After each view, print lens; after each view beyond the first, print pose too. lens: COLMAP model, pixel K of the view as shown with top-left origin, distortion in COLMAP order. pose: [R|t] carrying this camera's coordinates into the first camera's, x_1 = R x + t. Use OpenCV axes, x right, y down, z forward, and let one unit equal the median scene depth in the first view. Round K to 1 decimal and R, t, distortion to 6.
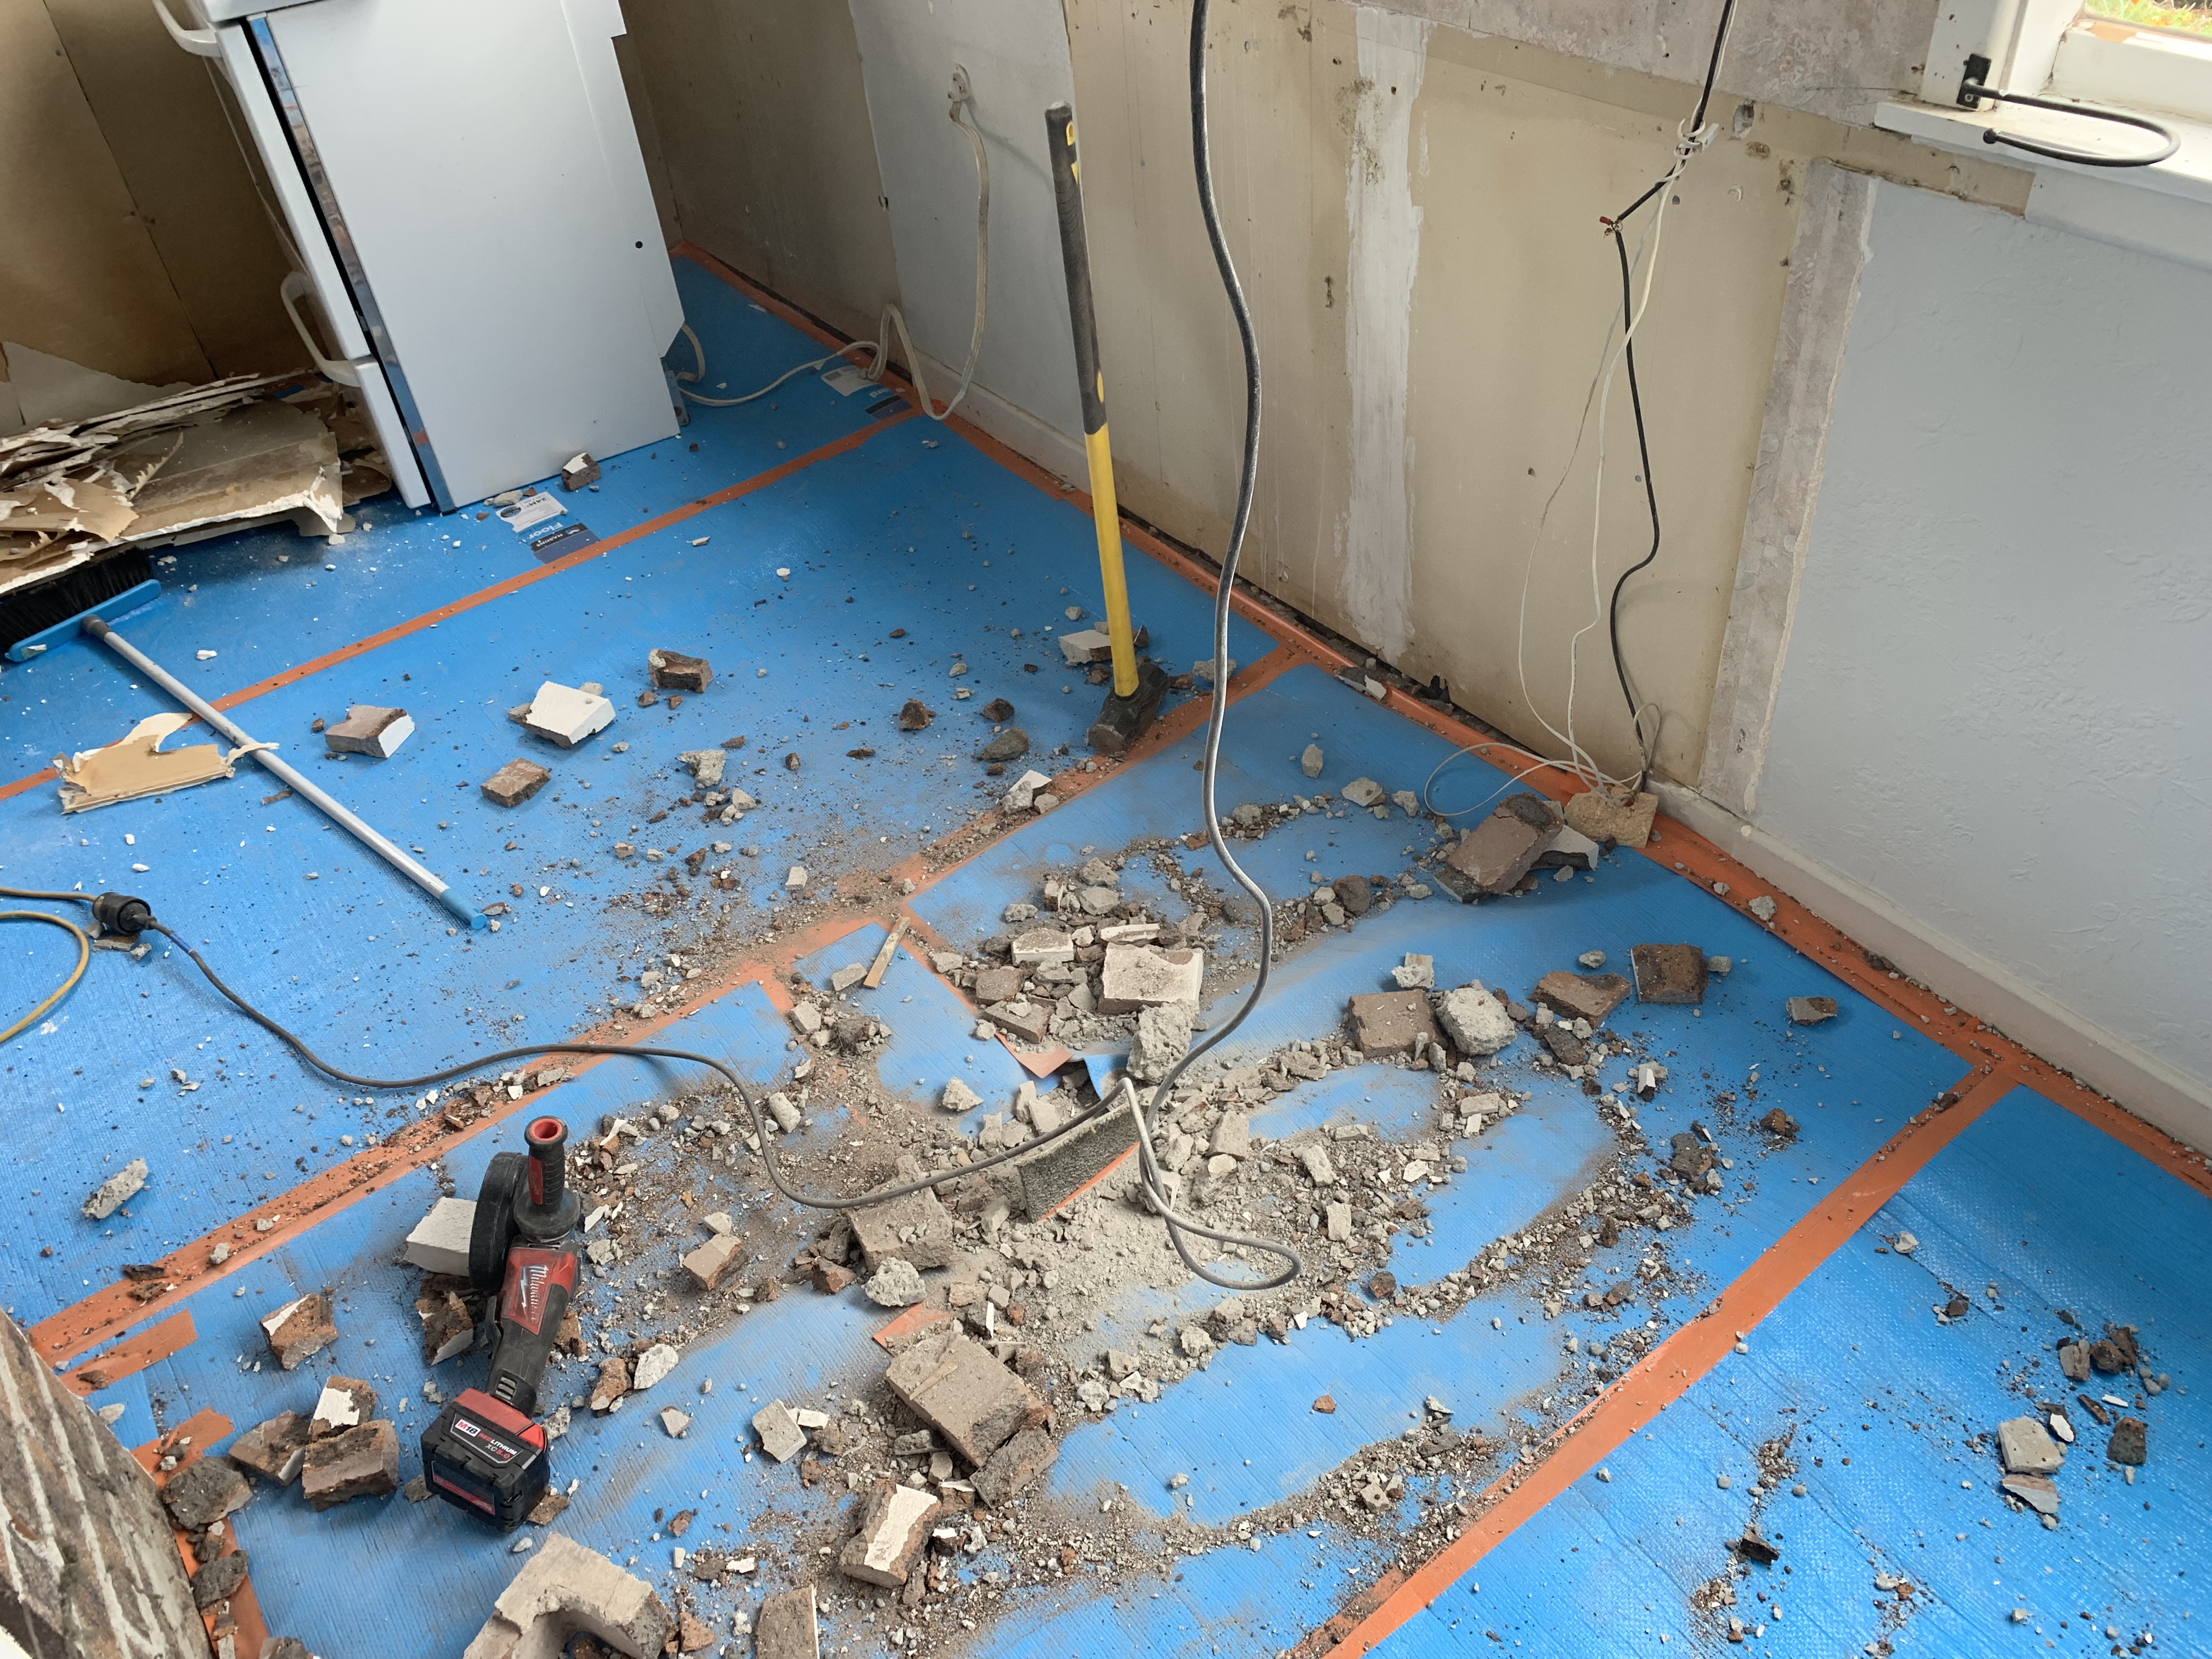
lens RADIAL K [[1631.8, 0, 1095.5], [0, 1631.8, 814.6], [0, 0, 1]] dist [0.043138, -0.062456]
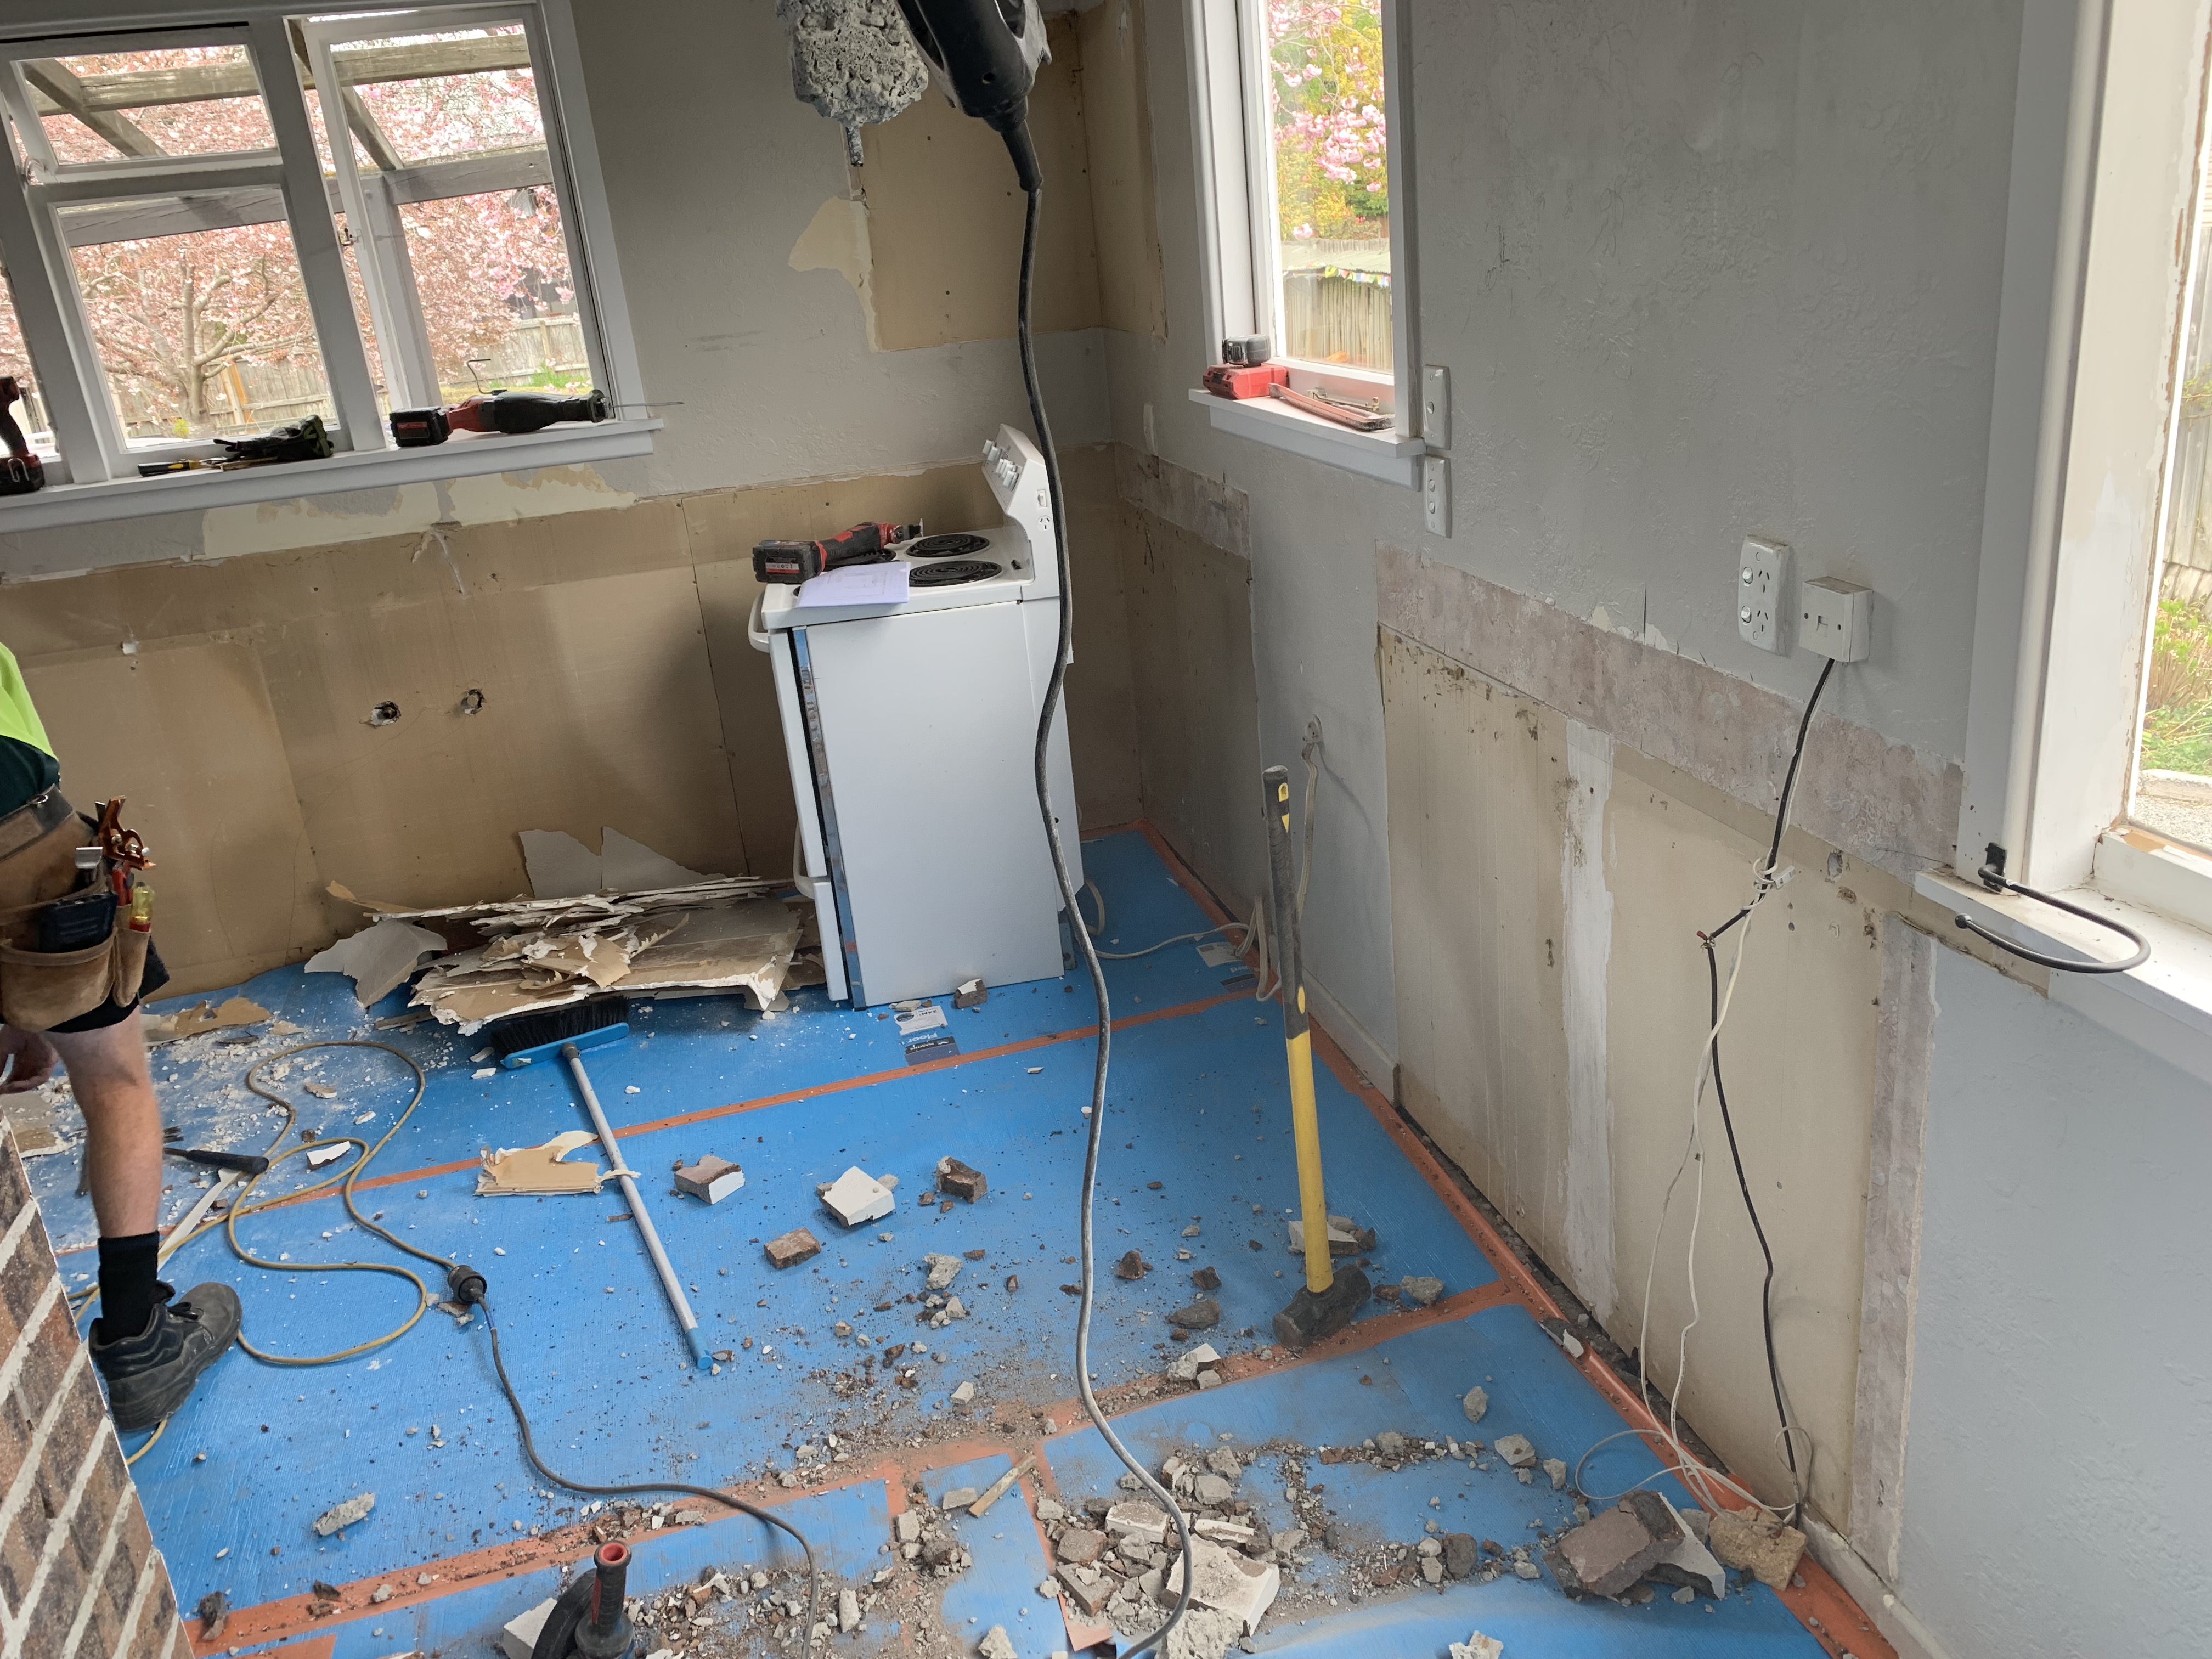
lens RADIAL K [[1631.8, 0, 1095.5], [0, 1631.8, 814.6], [0, 0, 1]] dist [0.043138, -0.062456]
pose [[0.925586, 0.125114, -0.357262, 0.236284], [-0.234414, 0.930502, -0.281452, -0.032037], [0.297220, 0.344256, 0.890589, -0.068059]]
